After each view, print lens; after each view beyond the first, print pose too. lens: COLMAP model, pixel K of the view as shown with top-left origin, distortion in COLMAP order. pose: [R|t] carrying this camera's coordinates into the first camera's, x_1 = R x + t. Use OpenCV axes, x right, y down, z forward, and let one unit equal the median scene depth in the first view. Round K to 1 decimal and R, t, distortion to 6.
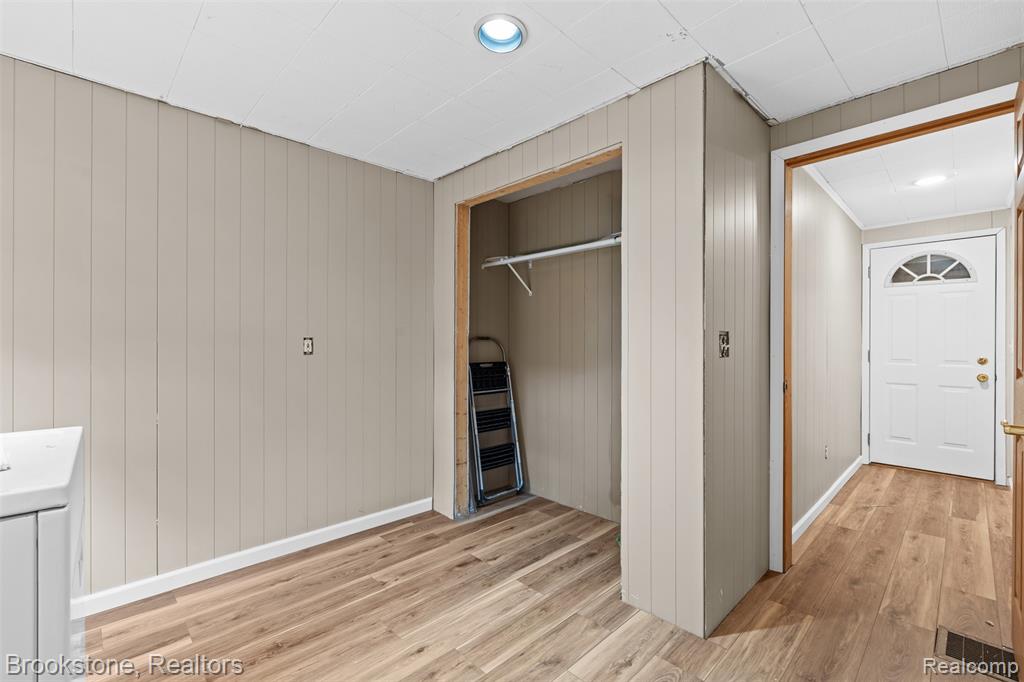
lens RADIAL K [[450.5, 0, 514.4], [0, 450.5, 339.8], [0, 0, 1]] dist [-0.004017, 0.000499]
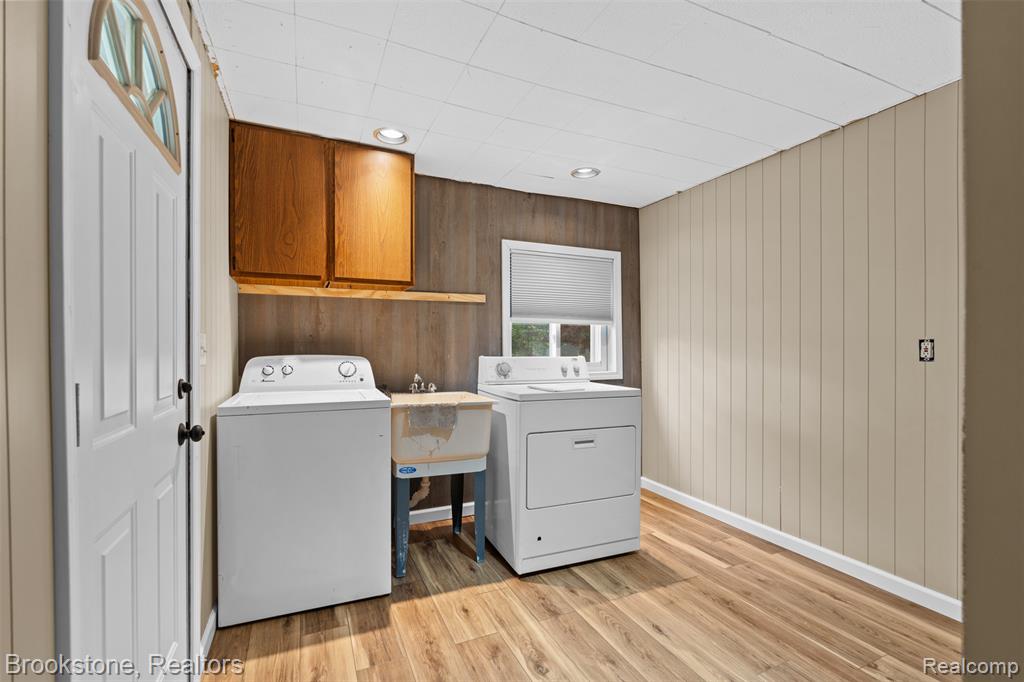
lens RADIAL K [[450.5, 0, 514.2], [0, 450.5, 341.3], [0, 0, 1]] dist [-0.004017, 0.000499]
pose [[-0.310111, -0.008527, -0.950662, 0.651060], [-0.016637, 0.999855, -0.003541, 0.017114], [0.950555, 0.014718, -0.310208, 0.709602]]
